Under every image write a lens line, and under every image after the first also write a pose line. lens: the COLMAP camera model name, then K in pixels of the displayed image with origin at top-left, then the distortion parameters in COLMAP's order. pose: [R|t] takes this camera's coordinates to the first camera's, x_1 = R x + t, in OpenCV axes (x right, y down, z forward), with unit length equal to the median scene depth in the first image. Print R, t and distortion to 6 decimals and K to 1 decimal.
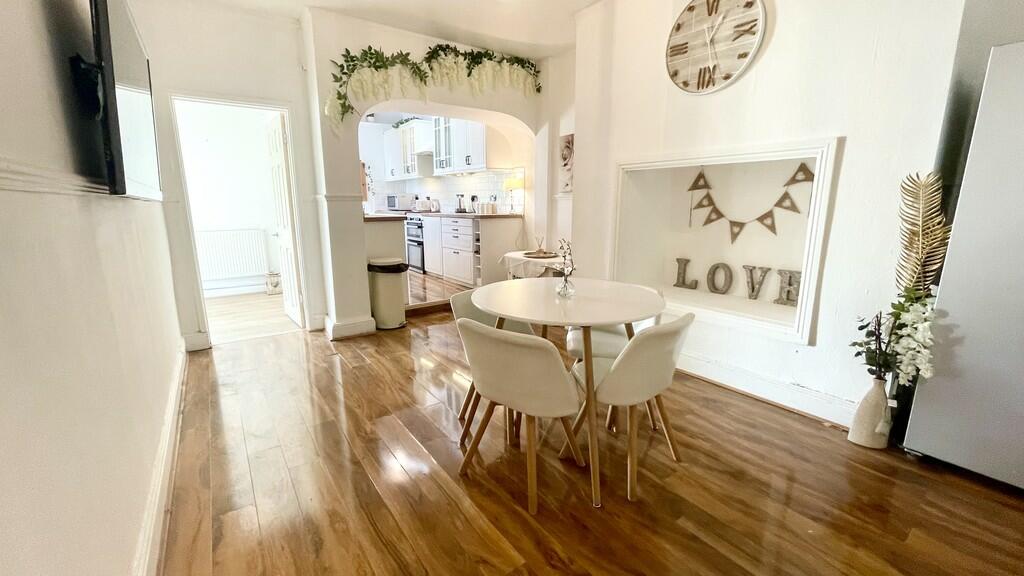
lens RADIAL K [[411.7, 0, 510.4], [0, 411.7, 289.5], [0, 0, 1]] dist [0.001597, 0.000000]
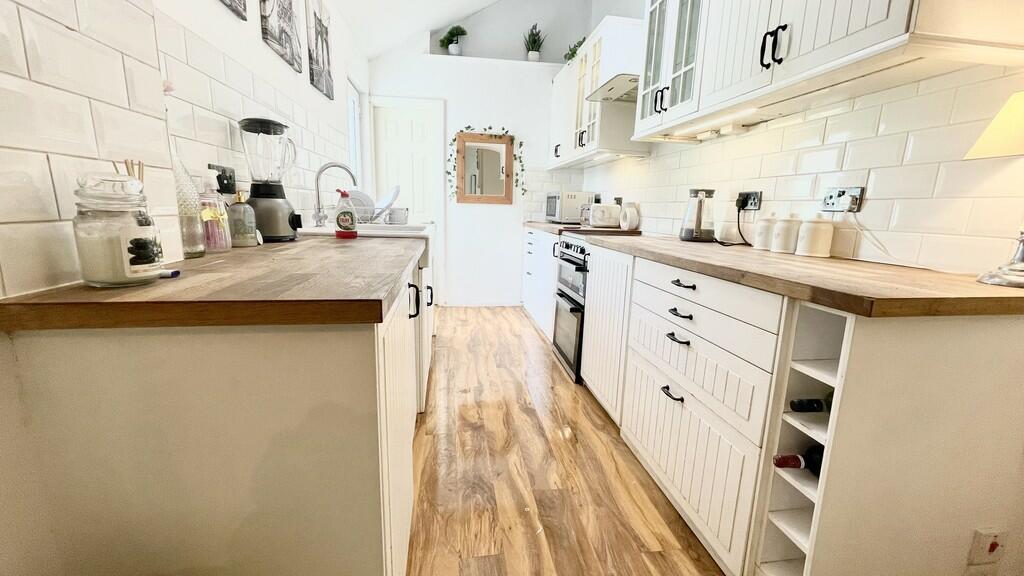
lens RADIAL K [[411.7, 0, 504.6], [0, 411.7, 288.7], [0, 0, 1]] dist [0.001597, 0.000000]
pose [[0.879123, 0.123247, -0.460383, -0.098199], [-0.132464, 0.991111, 0.012380, -0.128773], [0.457816, 0.050101, 0.887634, 0.614556]]
